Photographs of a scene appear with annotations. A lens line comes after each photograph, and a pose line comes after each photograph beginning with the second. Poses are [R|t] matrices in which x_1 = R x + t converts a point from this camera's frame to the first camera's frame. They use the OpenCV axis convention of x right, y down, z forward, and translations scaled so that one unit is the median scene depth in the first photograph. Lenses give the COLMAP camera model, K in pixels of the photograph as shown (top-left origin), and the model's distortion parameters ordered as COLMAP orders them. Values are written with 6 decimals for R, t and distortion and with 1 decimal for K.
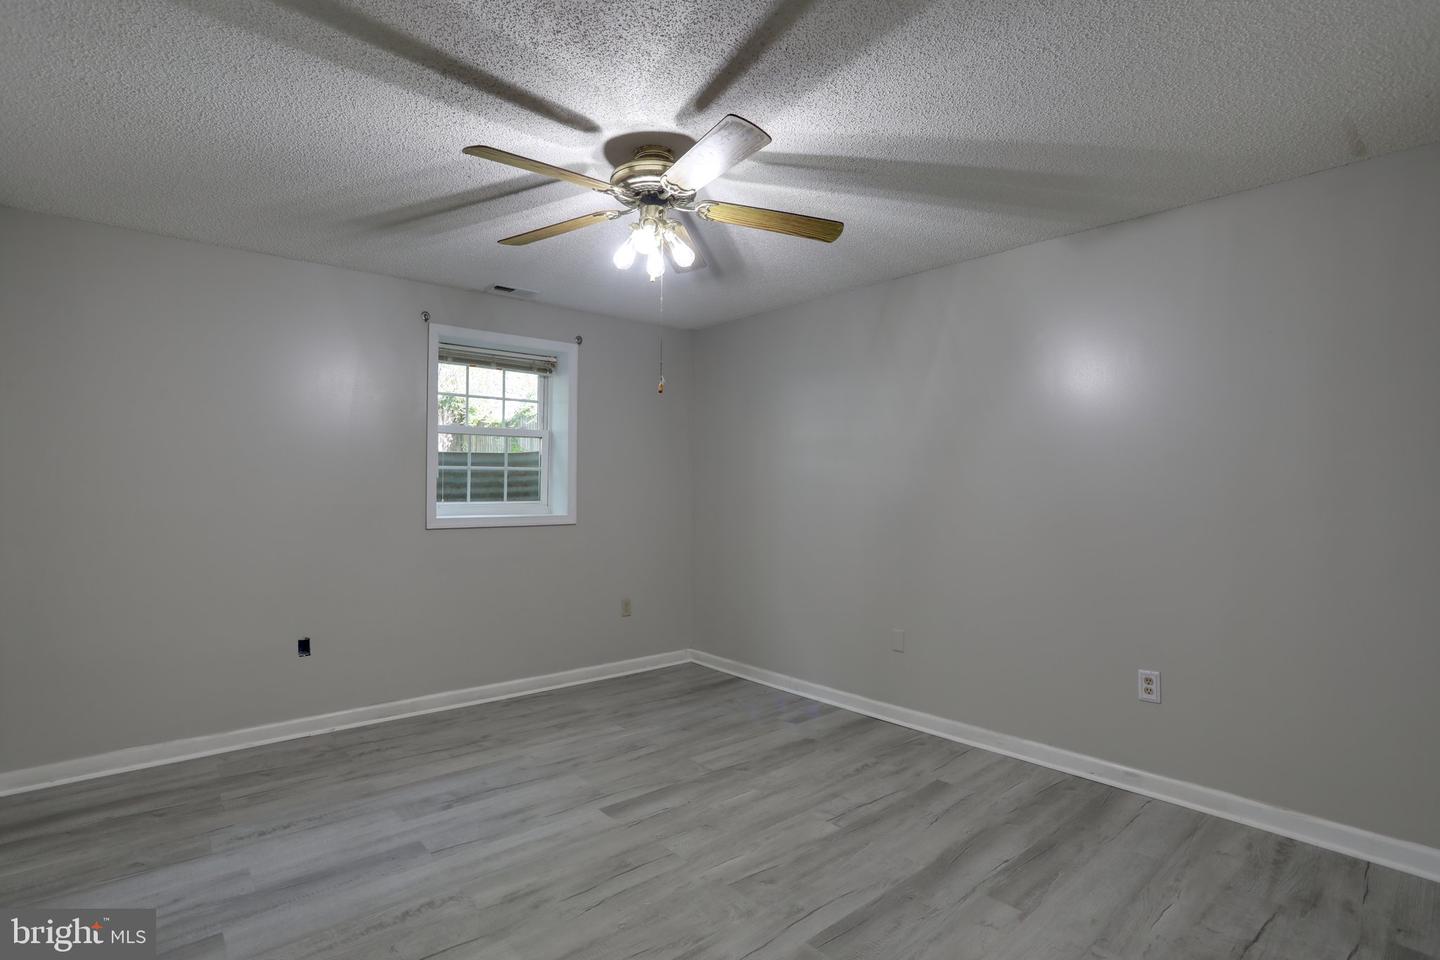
lens RADIAL K [[698.4, 0, 718.3], [0, 698.4, 482.3], [0, 0, 1]] dist [-0.072778, 0.029315]
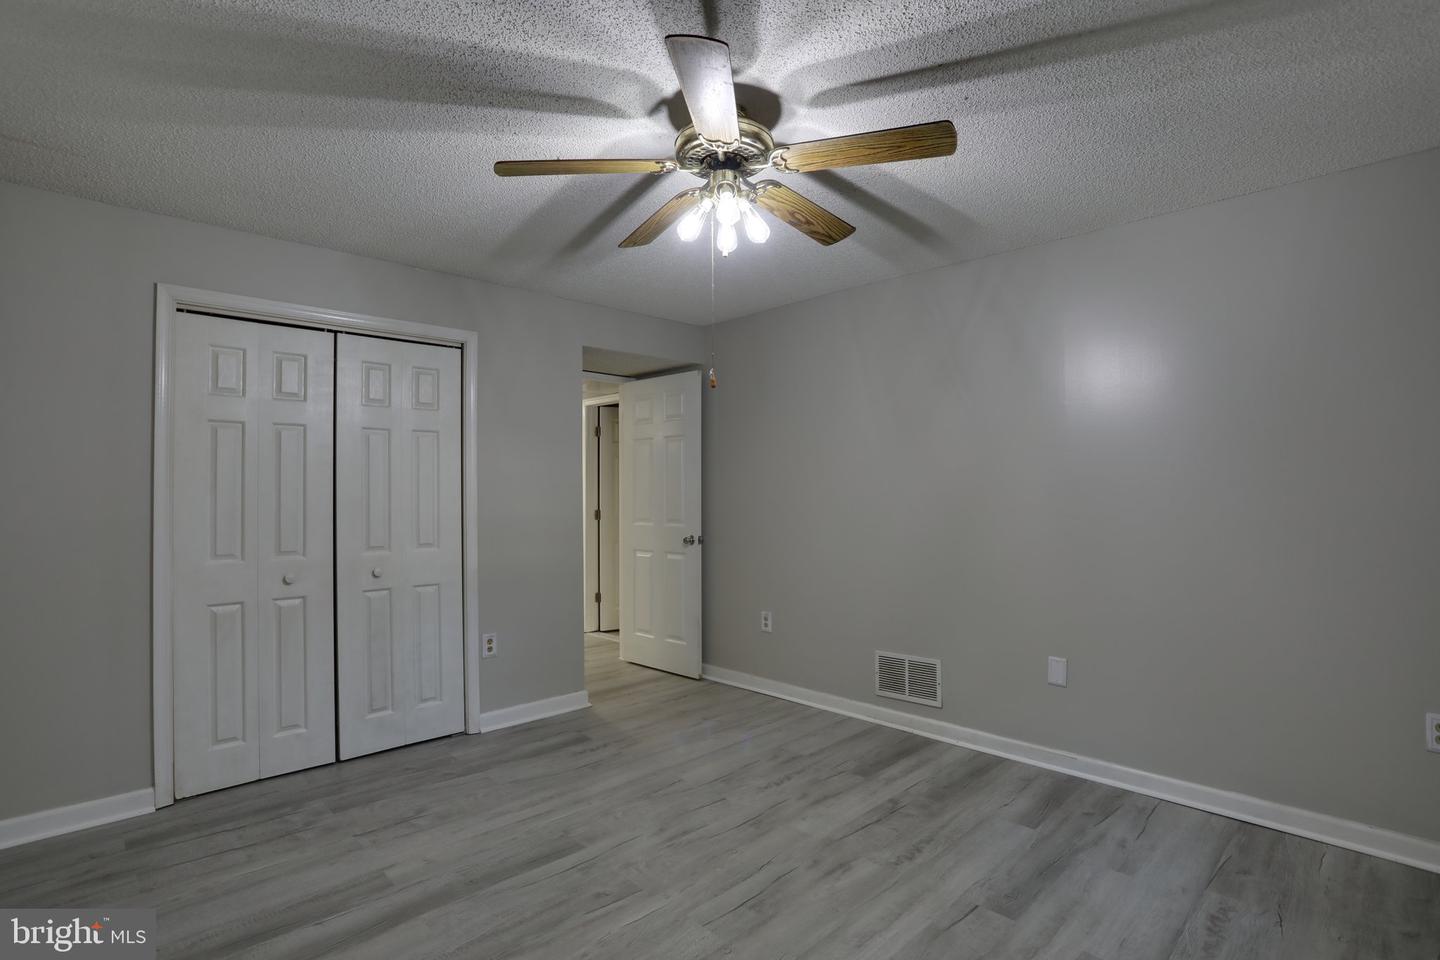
lens RADIAL K [[698.4, 0, 718.3], [0, 698.4, 482.3], [0, 0, 1]] dist [-0.072778, 0.029315]
pose [[-0.998242, 0.001372, -0.059255, -0.036824], [0.002741, 0.999731, -0.023021, 0.016857], [0.059207, -0.023143, -0.997977, 1.988366]]
